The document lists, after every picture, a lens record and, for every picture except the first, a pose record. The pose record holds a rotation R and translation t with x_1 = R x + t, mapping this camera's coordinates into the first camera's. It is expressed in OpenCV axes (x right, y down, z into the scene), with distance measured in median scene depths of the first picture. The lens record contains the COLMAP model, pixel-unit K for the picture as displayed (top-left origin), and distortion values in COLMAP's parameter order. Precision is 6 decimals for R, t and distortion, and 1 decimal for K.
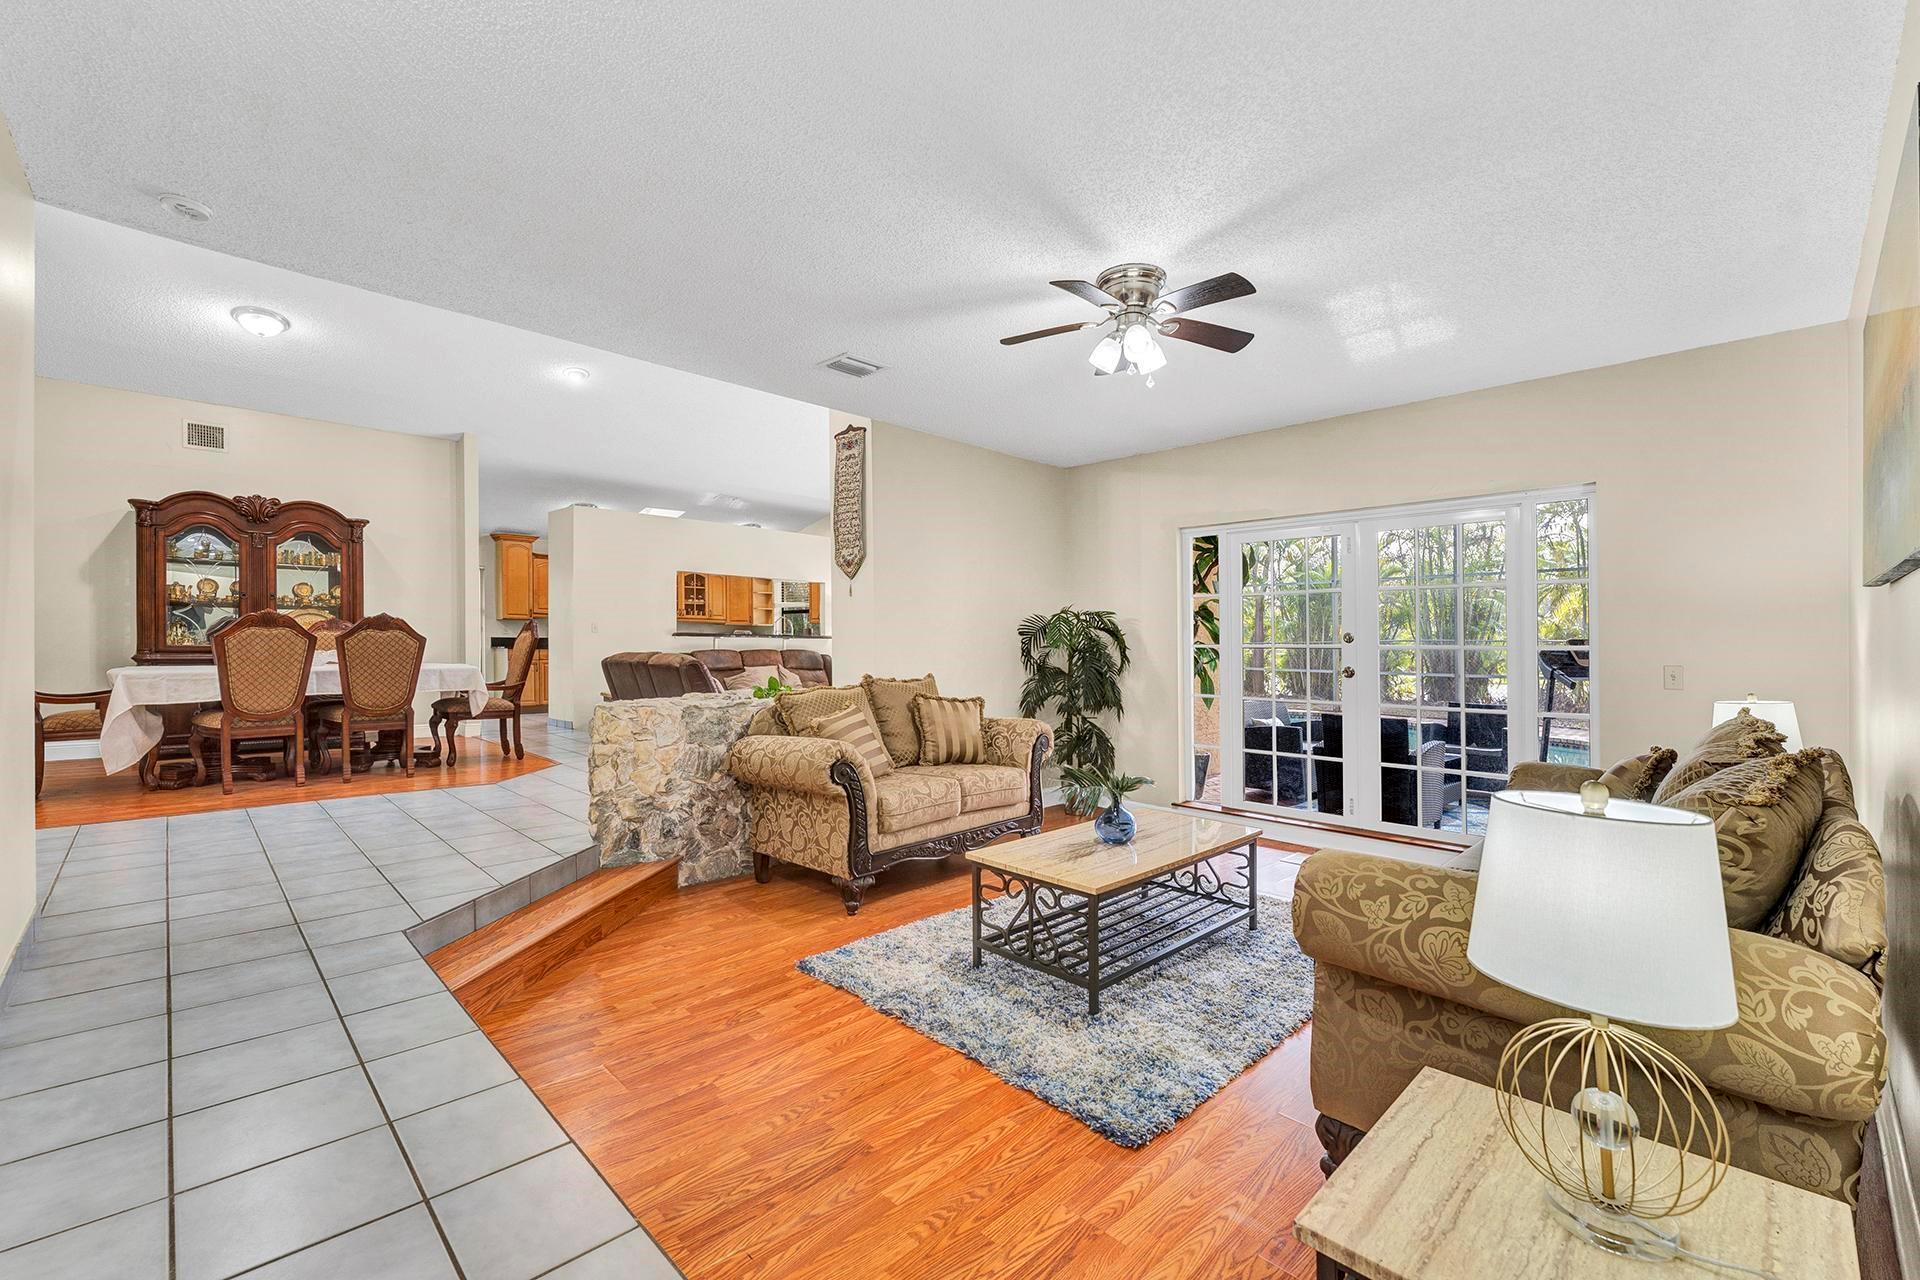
lens RADIAL K [[809.4, 0, 976.2], [0, 809.4, 645.2], [0, 0, 1]] dist [0.003394, -0.000020]
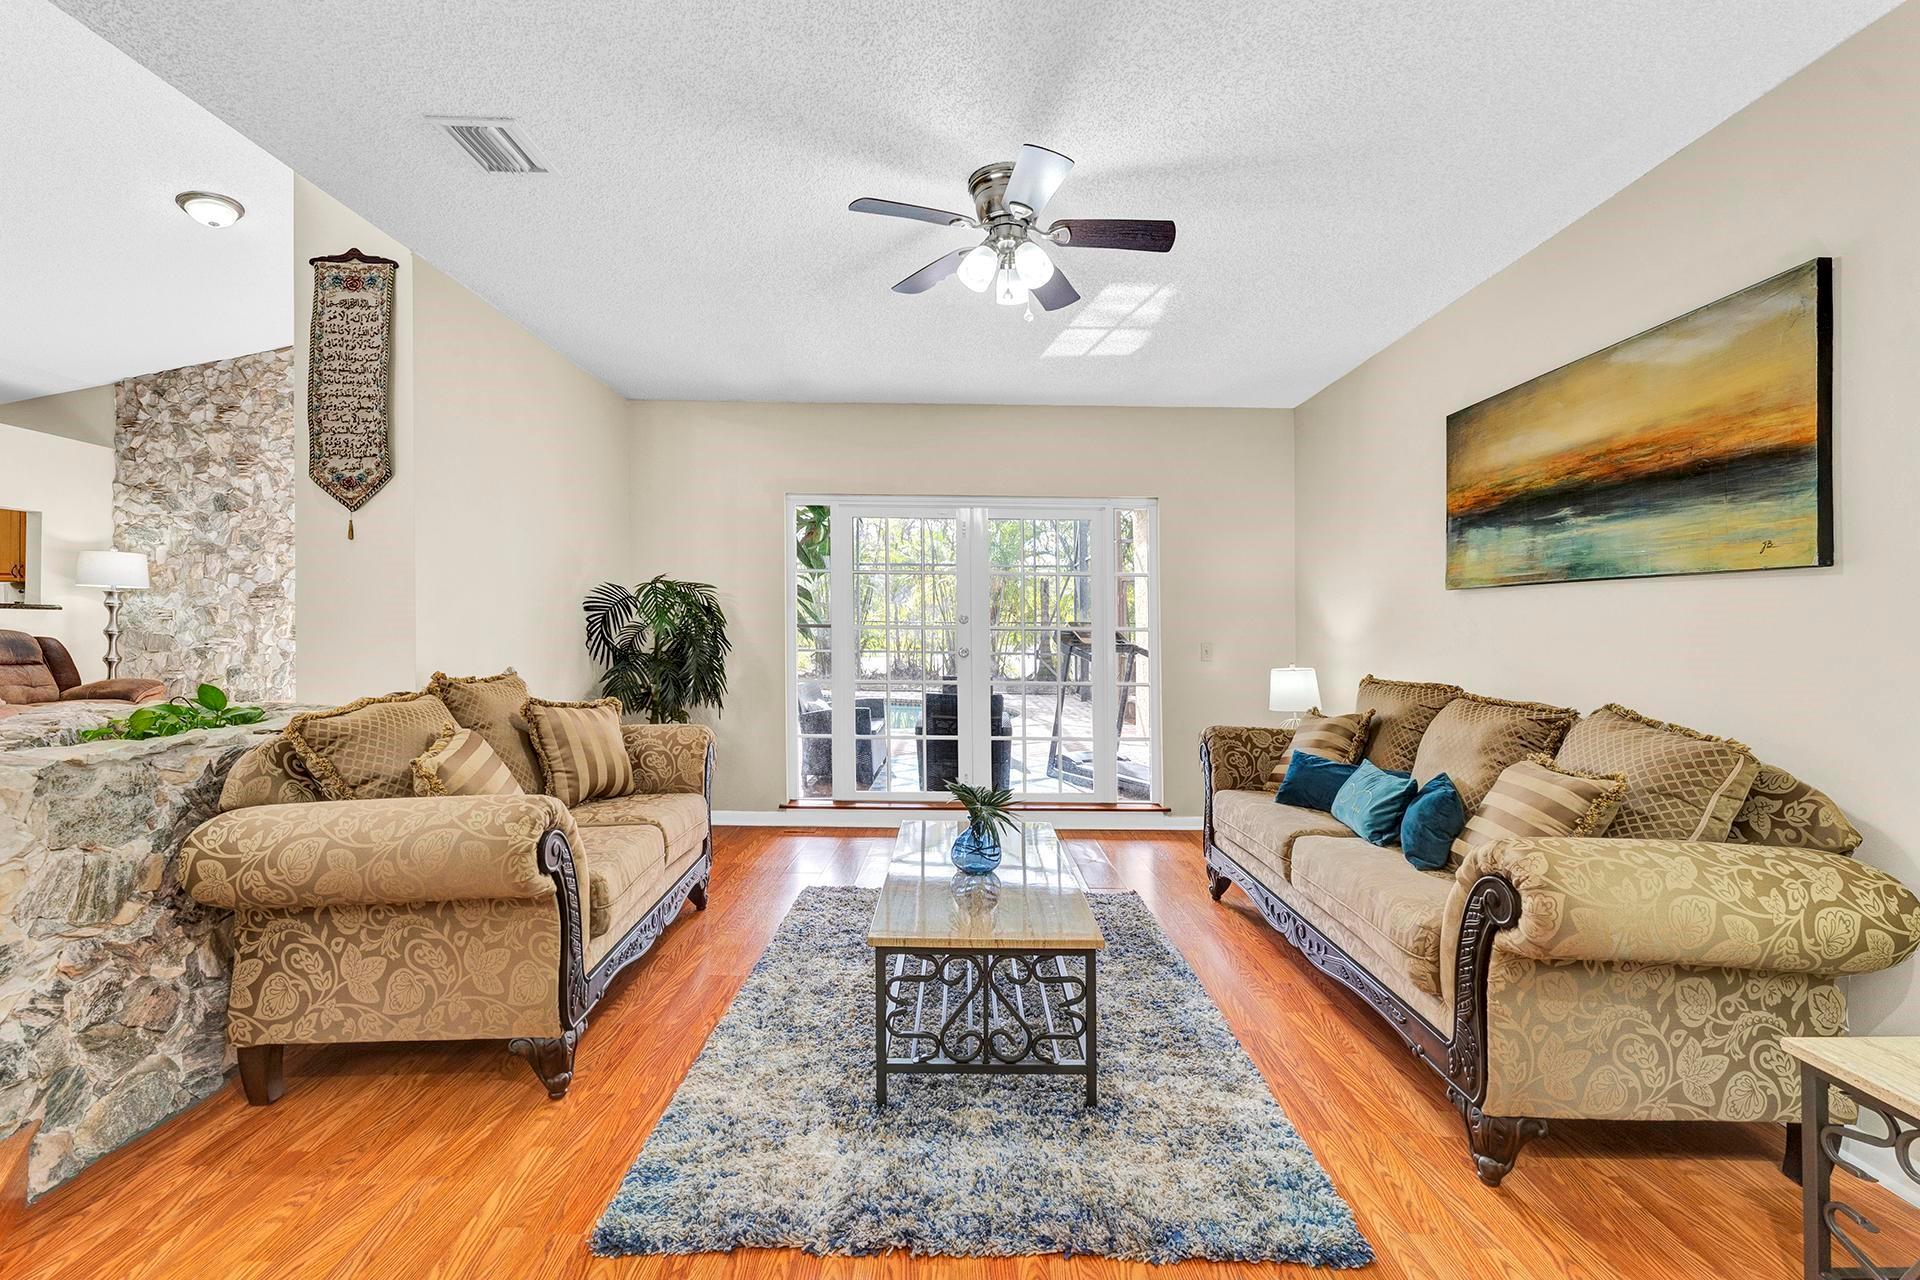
lens RADIAL K [[787.3, 0, 955.2], [0, 787.3, 614.8], [0, 0, 1]] dist [-0.003074, 0.001013]
pose [[0.702082, 0.013151, 0.711975, -0.314802], [-0.005714, 0.999901, -0.012835, -0.001744], [-0.712073, 0.004943, 0.702088, 0.361176]]
